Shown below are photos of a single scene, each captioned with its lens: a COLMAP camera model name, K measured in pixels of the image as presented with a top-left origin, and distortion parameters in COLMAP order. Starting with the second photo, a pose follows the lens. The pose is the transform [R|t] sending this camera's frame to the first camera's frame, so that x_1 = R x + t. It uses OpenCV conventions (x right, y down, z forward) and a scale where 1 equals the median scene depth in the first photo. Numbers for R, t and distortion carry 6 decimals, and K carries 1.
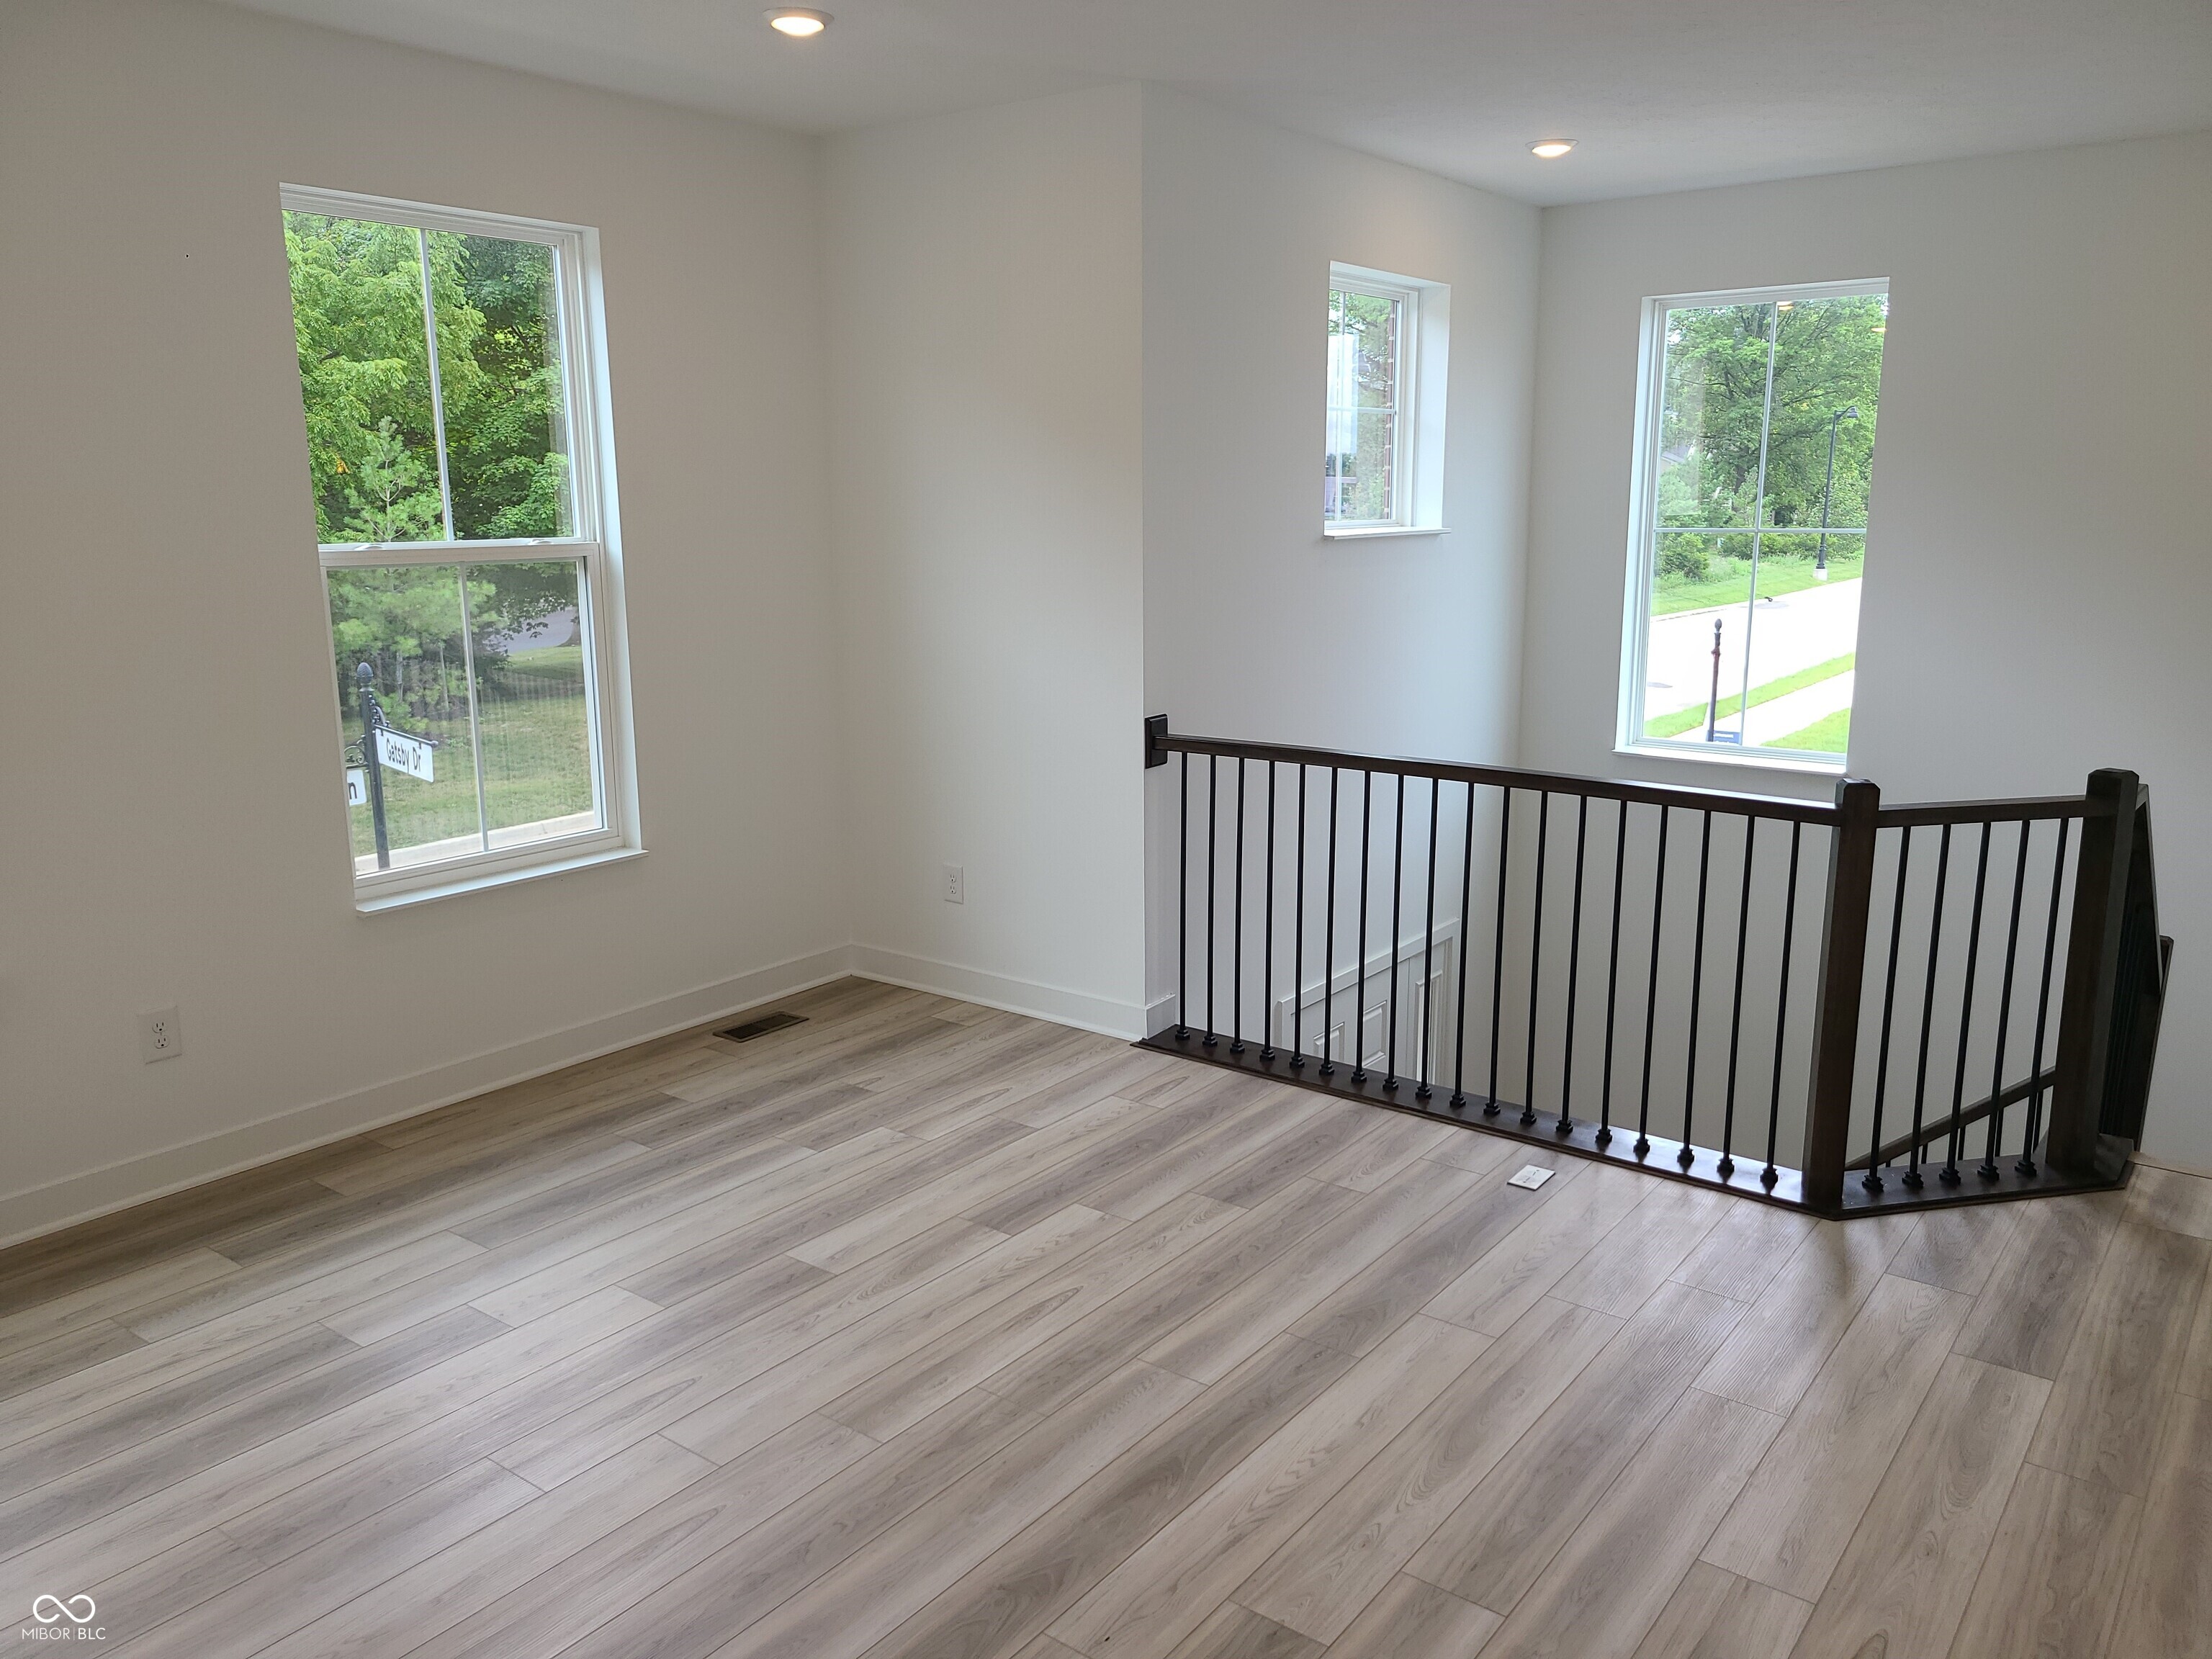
lens RADIAL K [[1662.5, 0, 1105.0], [0, 1662.5, 830.0], [0, 0, 1]] dist [-0.001617, 0.009048]
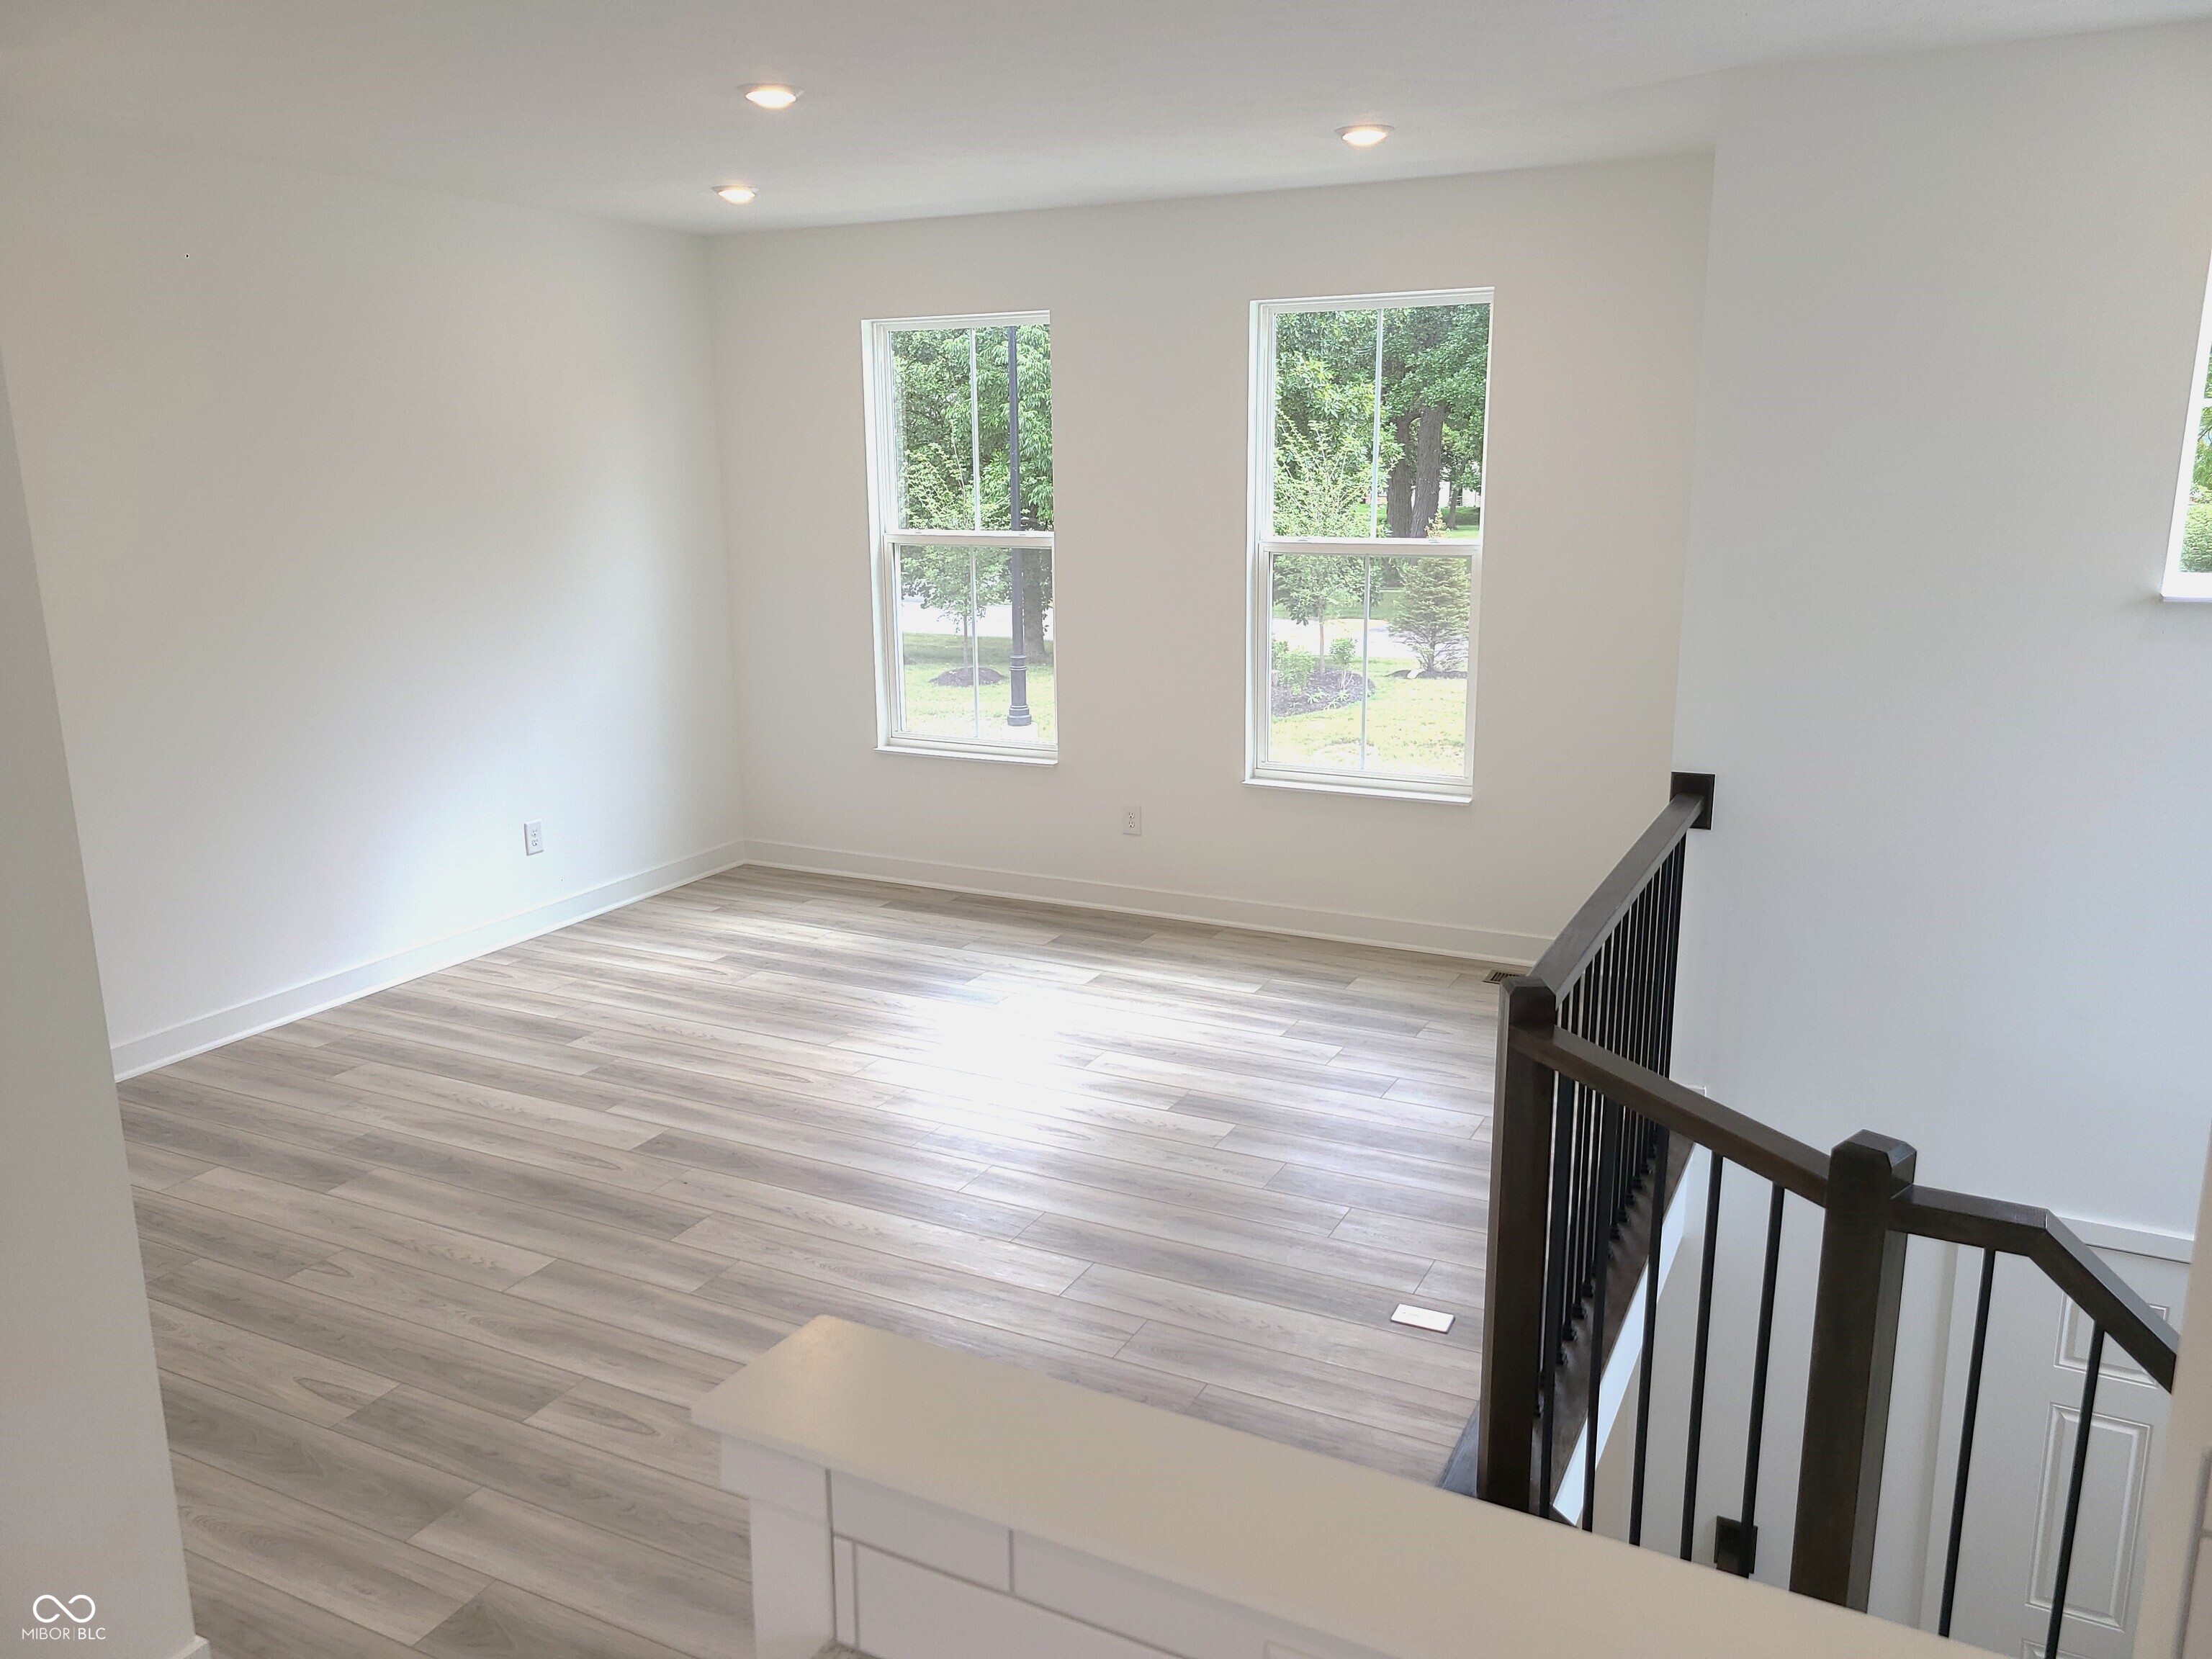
lens RADIAL K [[1662.5, 0, 1129.4], [0, 1662.5, 835.4], [0, 0, 1]] dist [-0.001617, 0.009048]
pose [[0.181401, 0.232315, -0.955575, 1.062597], [-0.195588, 0.960807, 0.196458, -0.194815], [0.963763, 0.151261, 0.219729, 0.632143]]
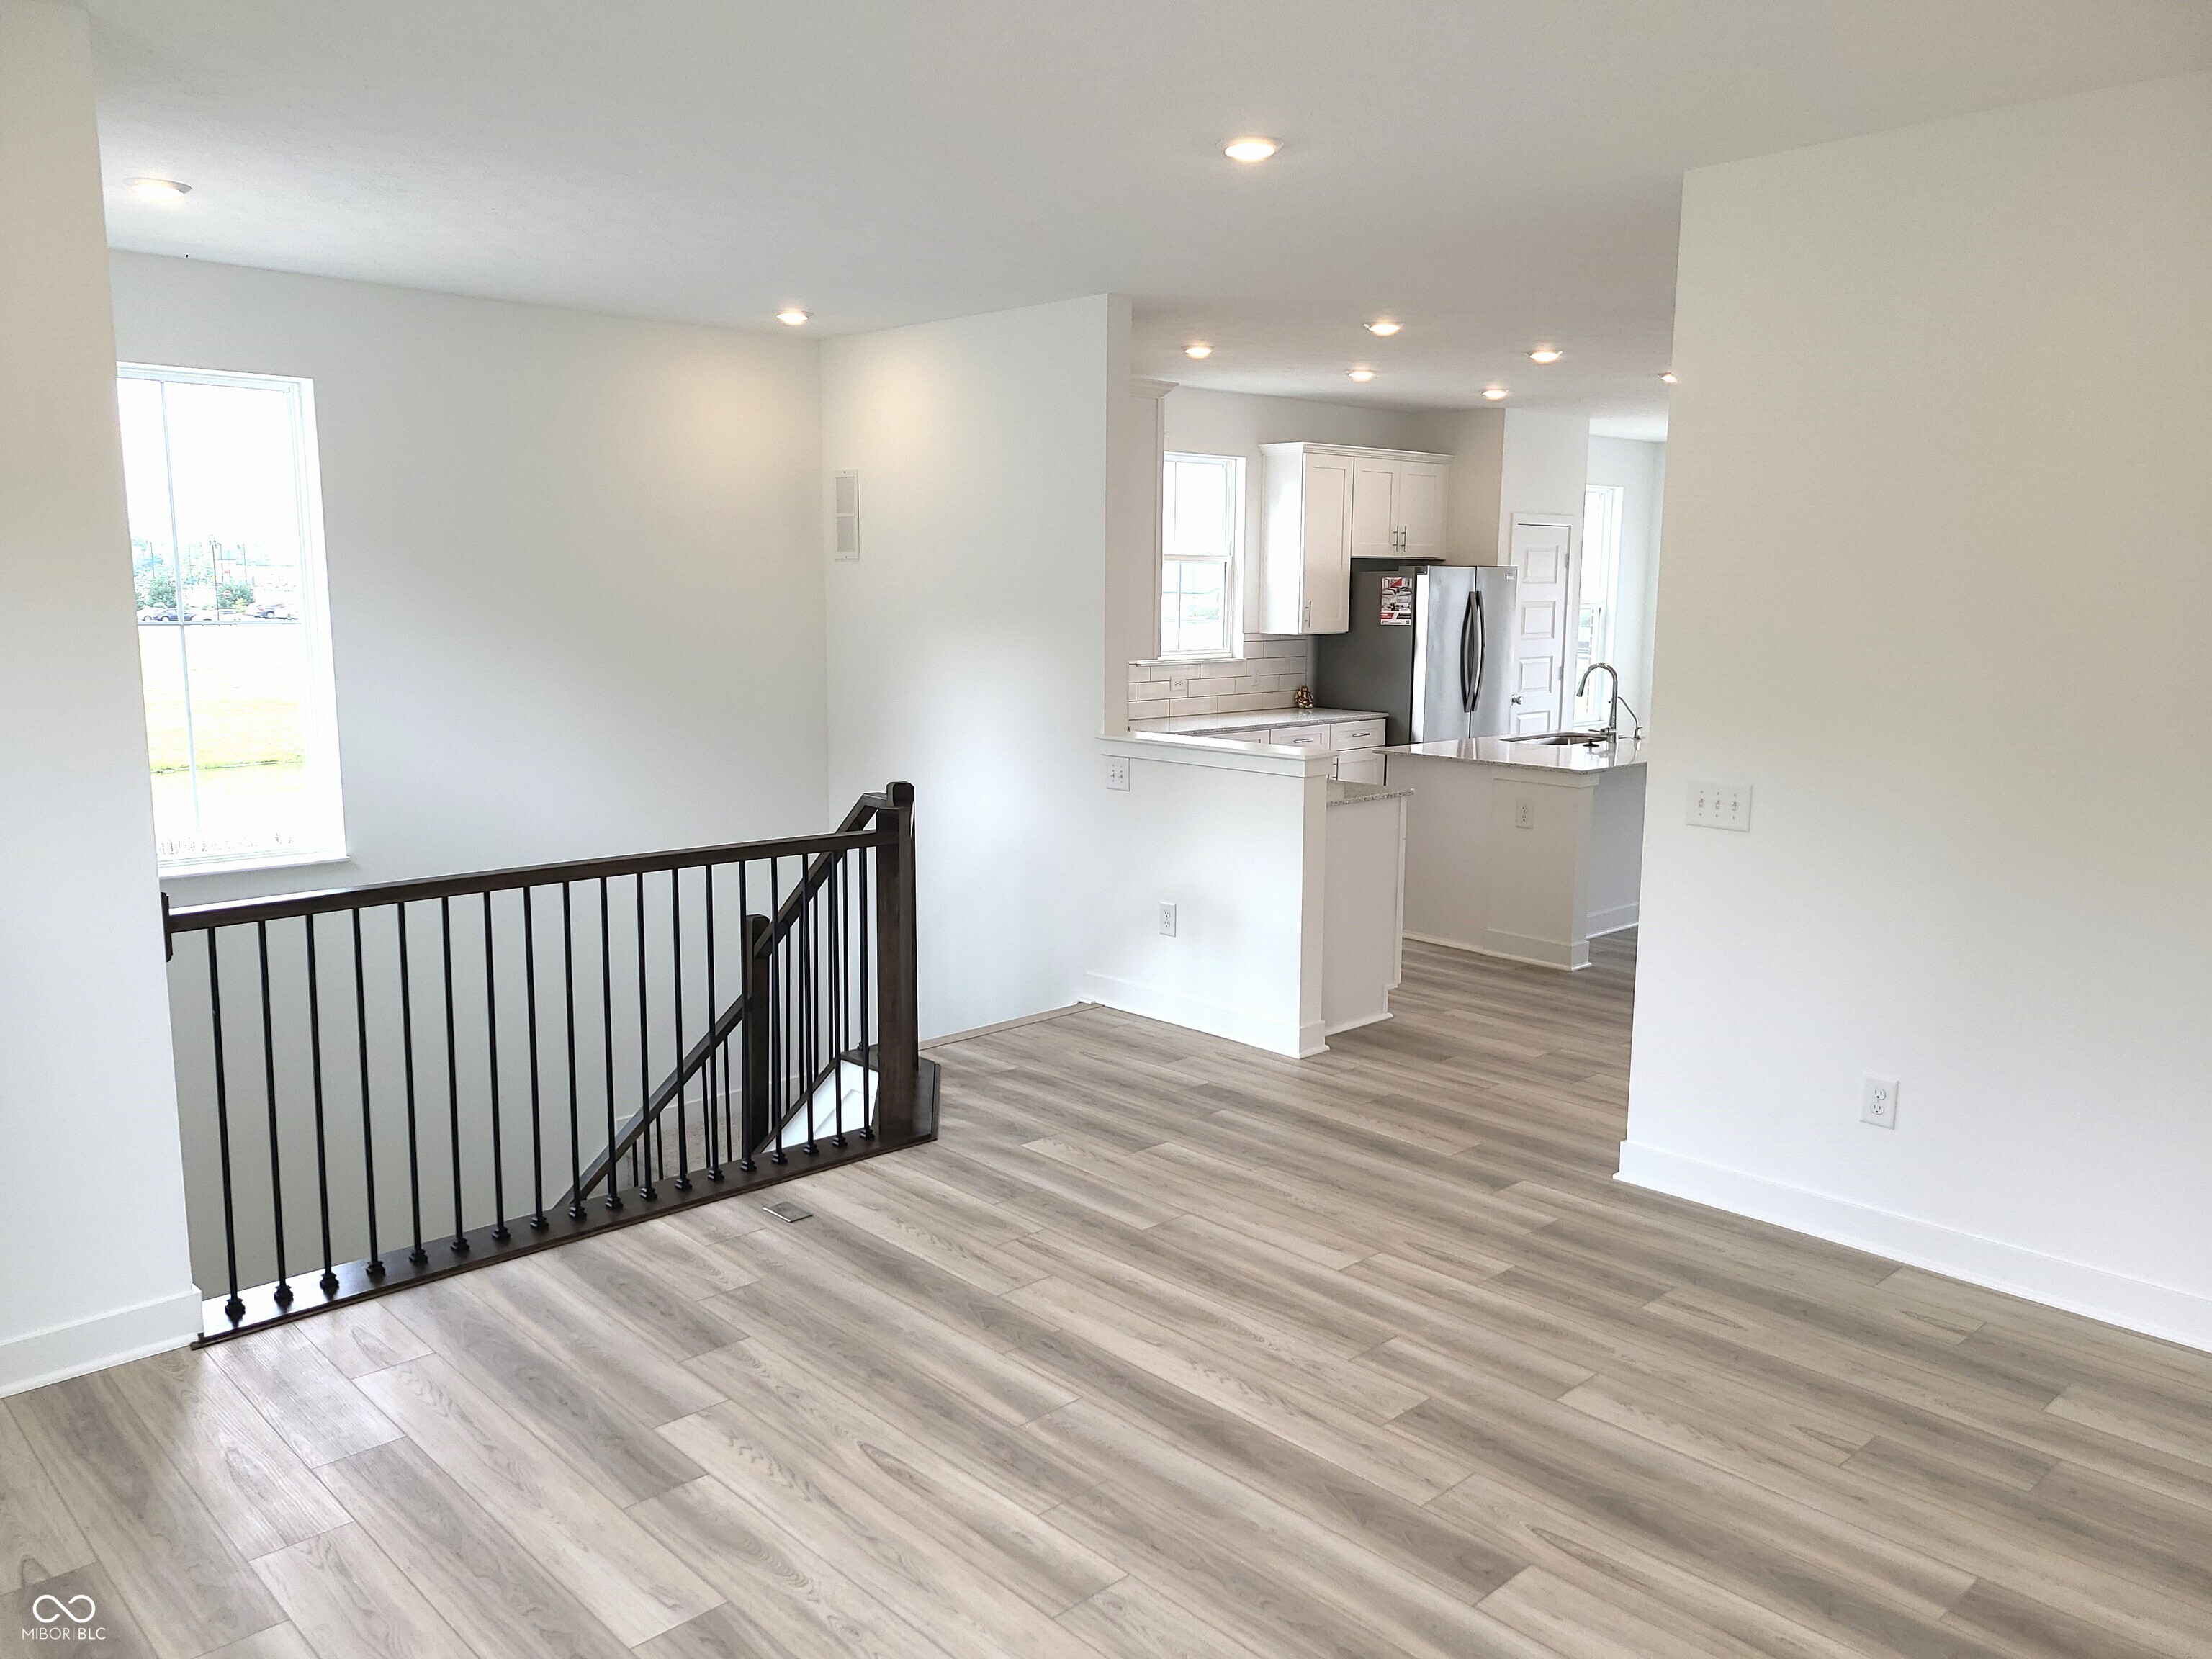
lens RADIAL K [[1662.5, 0, 1115.4], [0, 1662.5, 811.4], [0, 0, 1]] dist [-0.001617, 0.009048]
pose [[0.156574, -0.136623, 0.978171, -0.760713], [0.196699, 0.974860, 0.104676, -0.121419], [-0.967881, 0.176016, 0.179512, 0.570841]]
